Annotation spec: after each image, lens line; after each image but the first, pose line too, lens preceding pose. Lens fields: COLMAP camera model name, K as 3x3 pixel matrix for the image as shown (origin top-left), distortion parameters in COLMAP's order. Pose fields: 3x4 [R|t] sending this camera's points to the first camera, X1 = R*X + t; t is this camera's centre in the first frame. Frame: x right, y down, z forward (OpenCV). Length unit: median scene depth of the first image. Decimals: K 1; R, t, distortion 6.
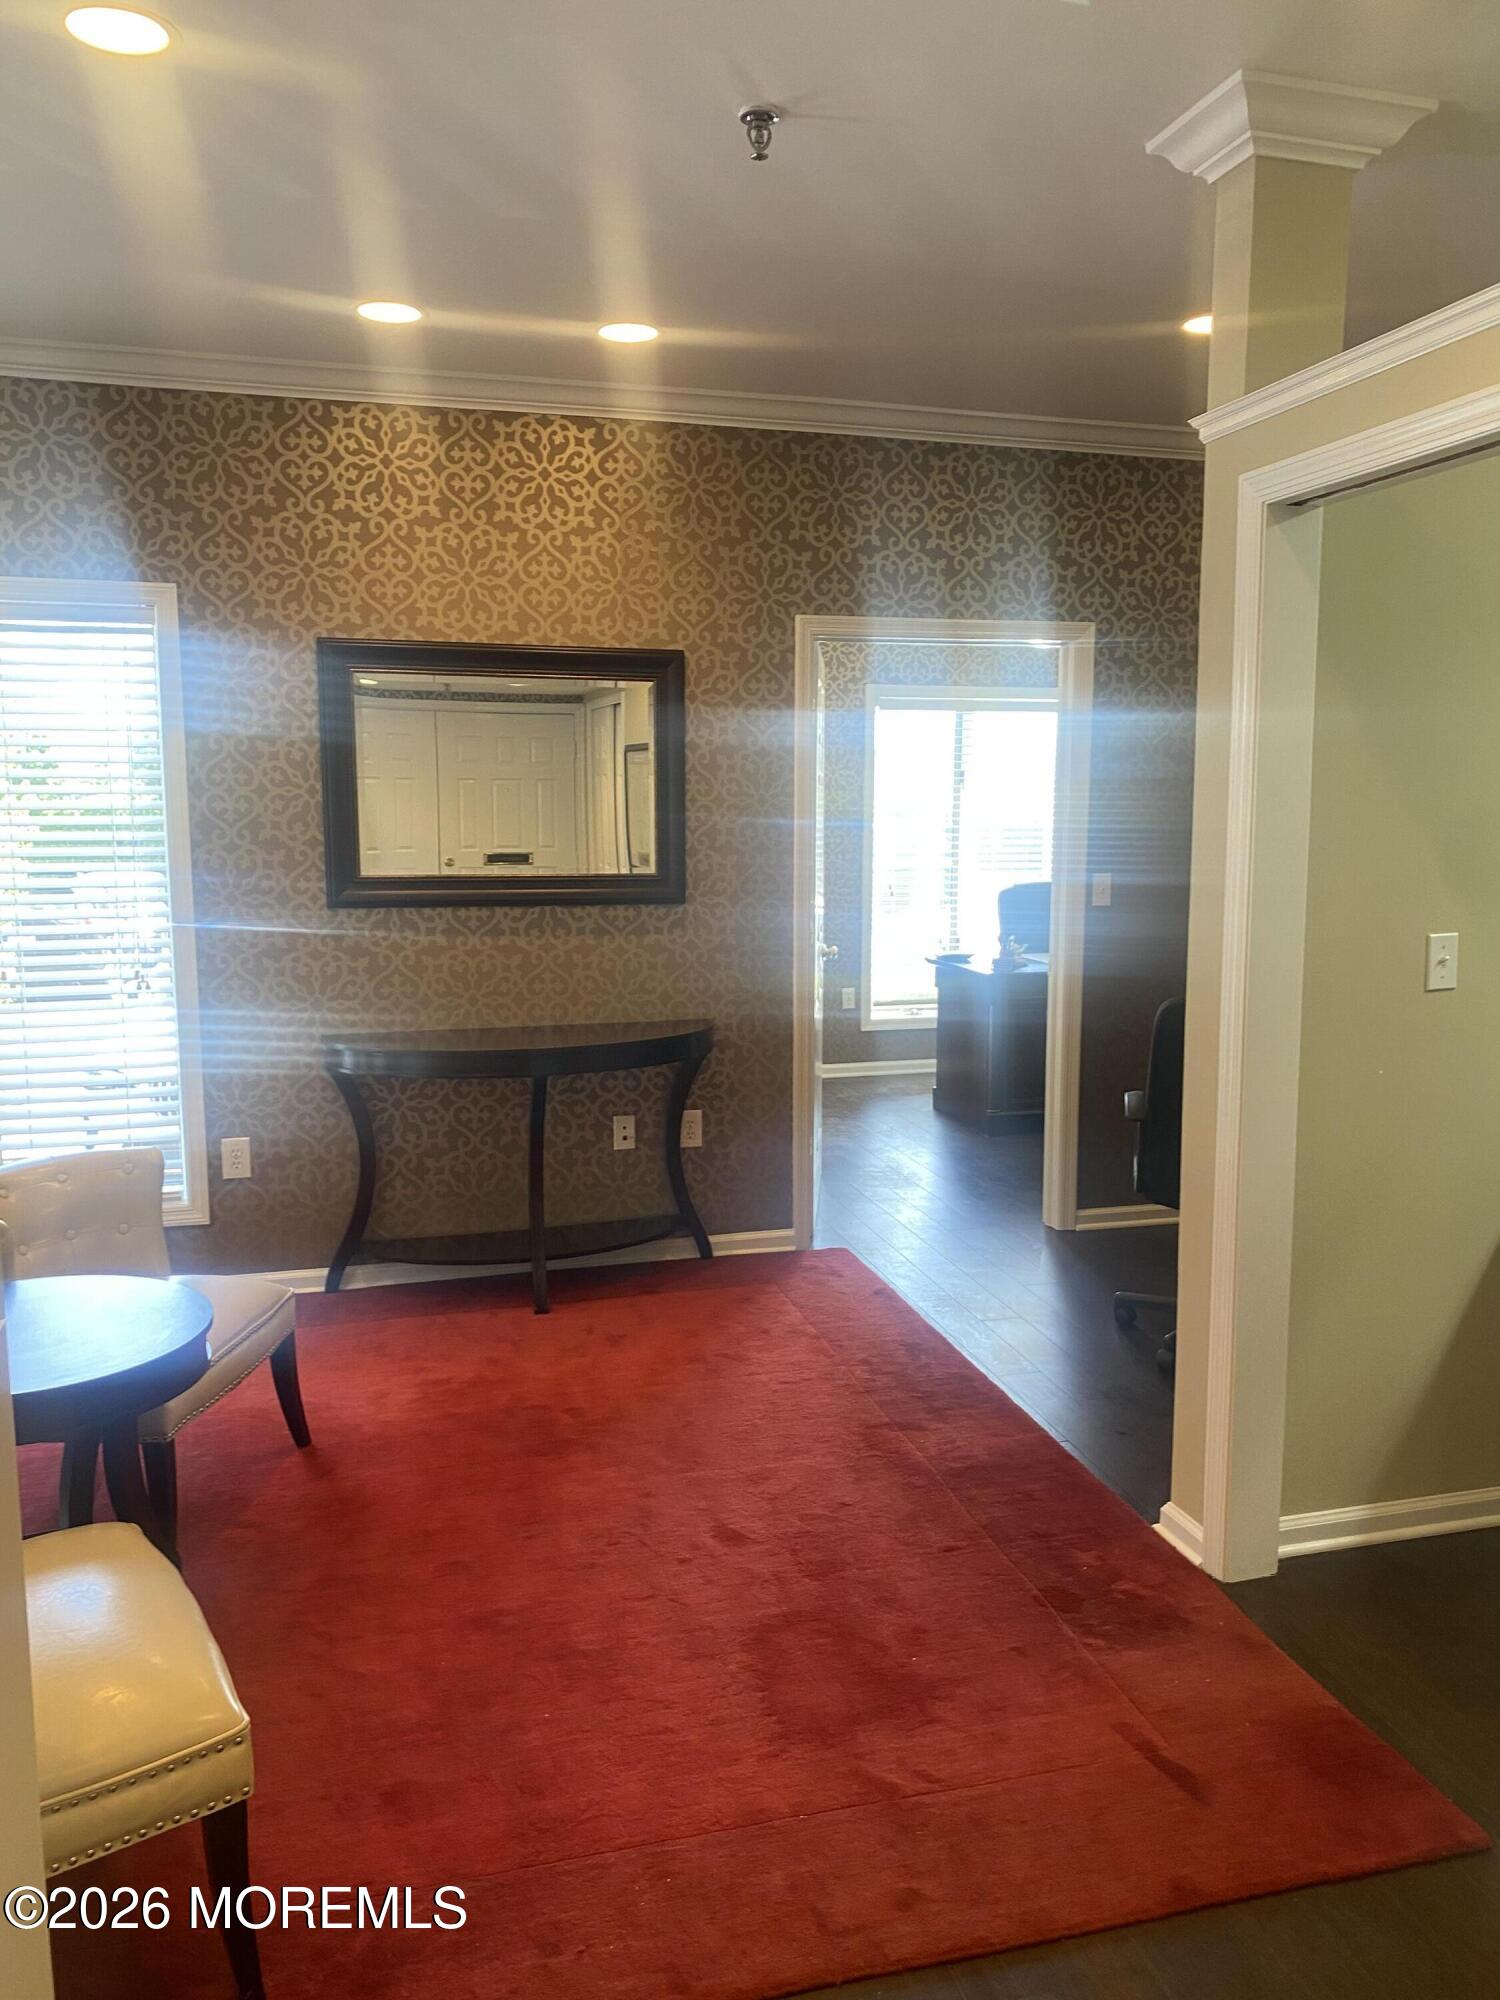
lens RADIAL K [[1522.2, 0, 750.0], [0, 1522.2, 1000.0], [0, 0, 1]] dist [0.005725, 0.001756]
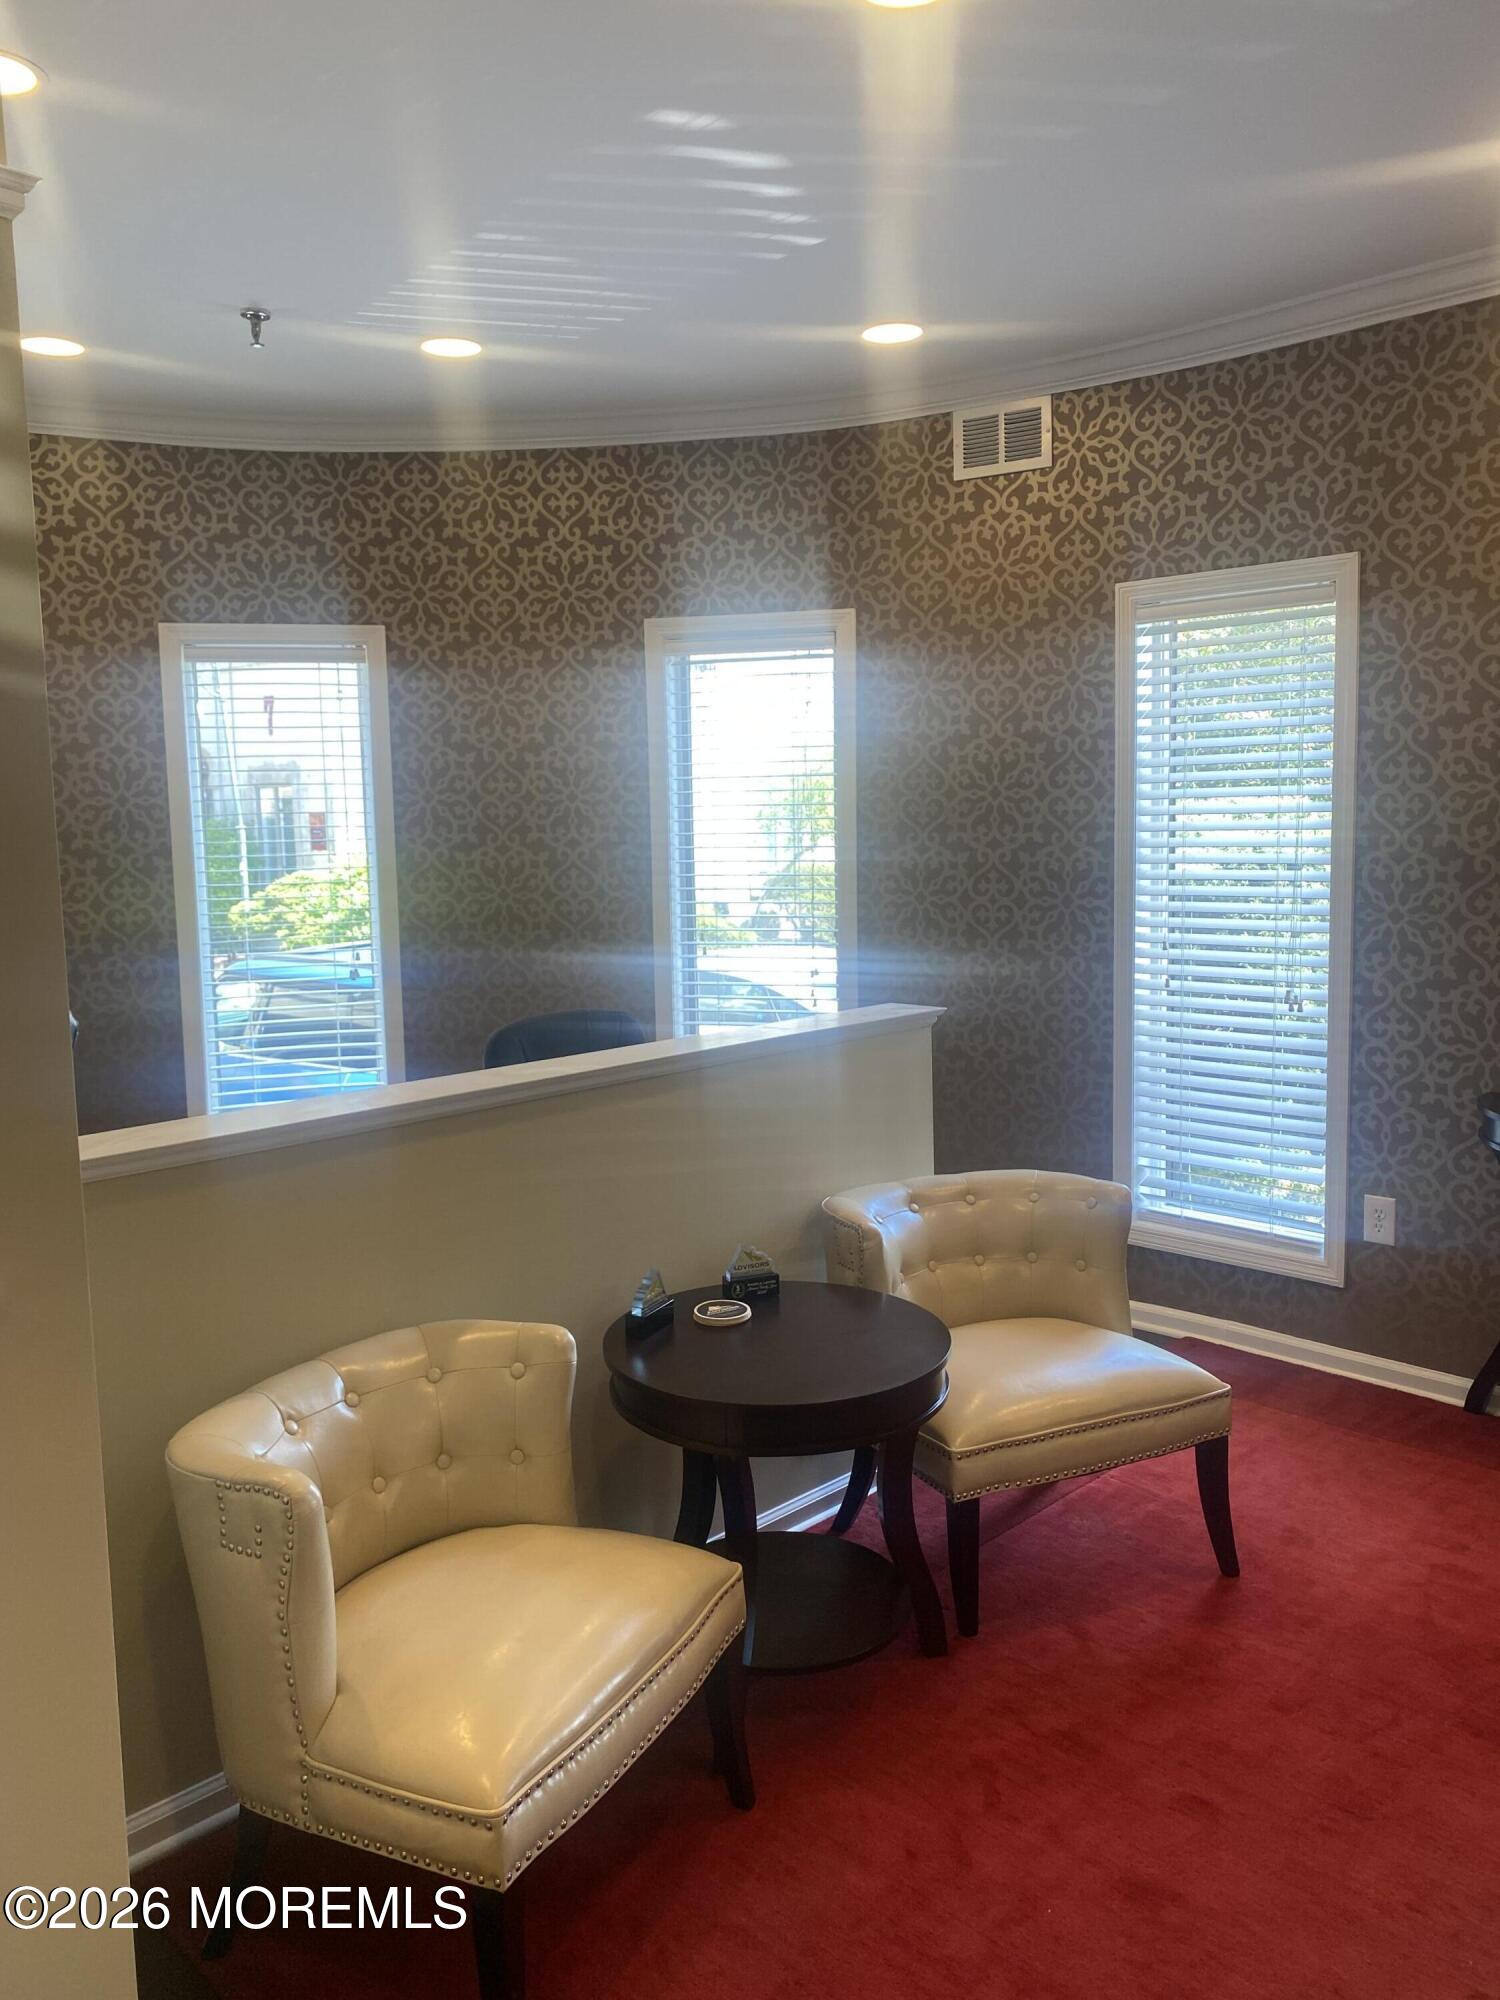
lens RADIAL K [[1528.1, 0, 749.4], [0, 1528.1, 978.0], [0, 0, 1]] dist [0.011358, 0.005139]
pose [[0.502858, 0.085645, -0.860116, 0.273220], [-0.089858, 0.994867, 0.046528, -0.049872], [0.859686, 0.053891, 0.507973, 0.332183]]
